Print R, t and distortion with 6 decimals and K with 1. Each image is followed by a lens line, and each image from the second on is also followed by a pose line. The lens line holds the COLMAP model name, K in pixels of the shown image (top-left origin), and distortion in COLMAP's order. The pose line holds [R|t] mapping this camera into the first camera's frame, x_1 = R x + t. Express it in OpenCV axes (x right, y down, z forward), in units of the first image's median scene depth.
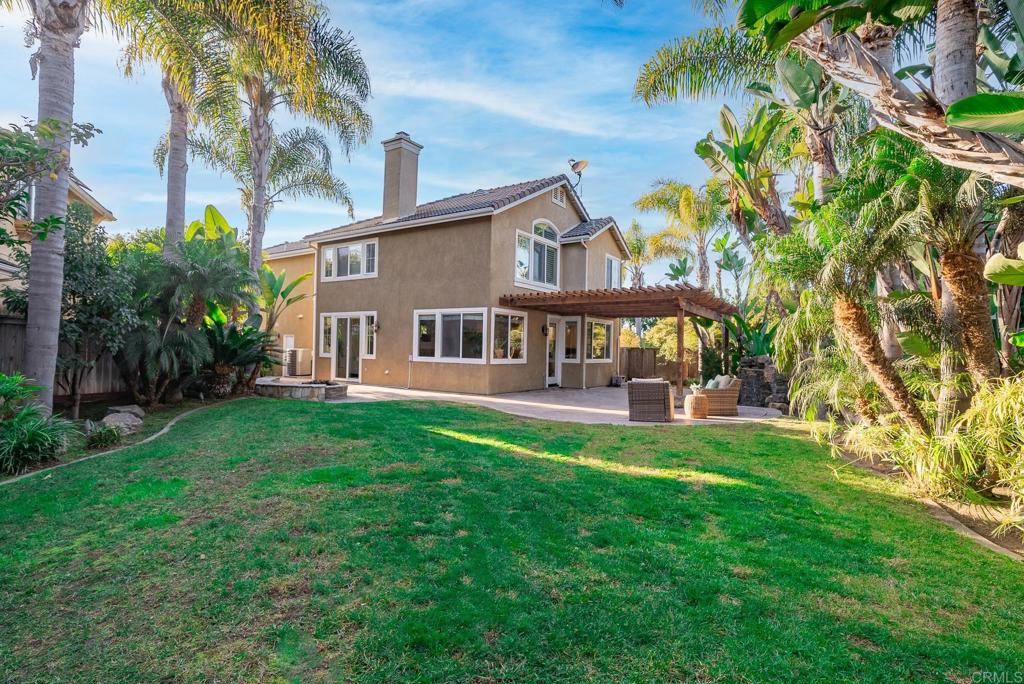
lens RADIAL K [[492.7, 0, 510.8], [0, 492.7, 340.1], [0, 0, 1]] dist [-0.004513, 0.000381]
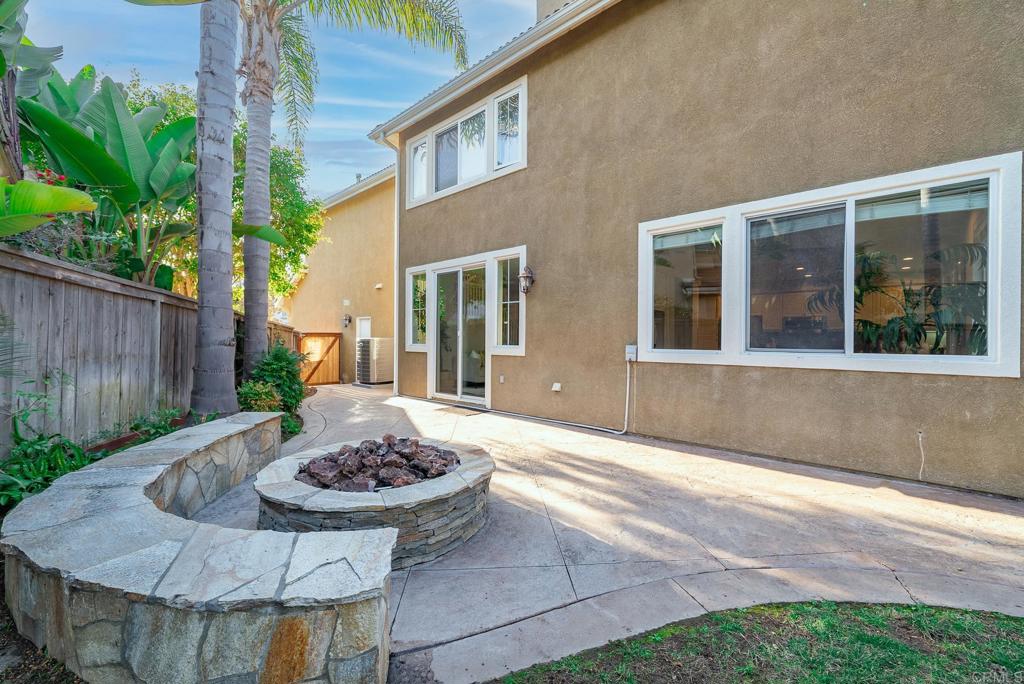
lens RADIAL K [[421.4, 0, 512.7], [0, 421.4, 341.1], [0, 0, 1]] dist [-0.004205, -0.000068]
pose [[0.988879, -0.012966, -0.148154, -0.228367], [0.015394, 0.999765, 0.015255, 0.019528], [0.147921, -0.017366, 0.988847, 0.625082]]
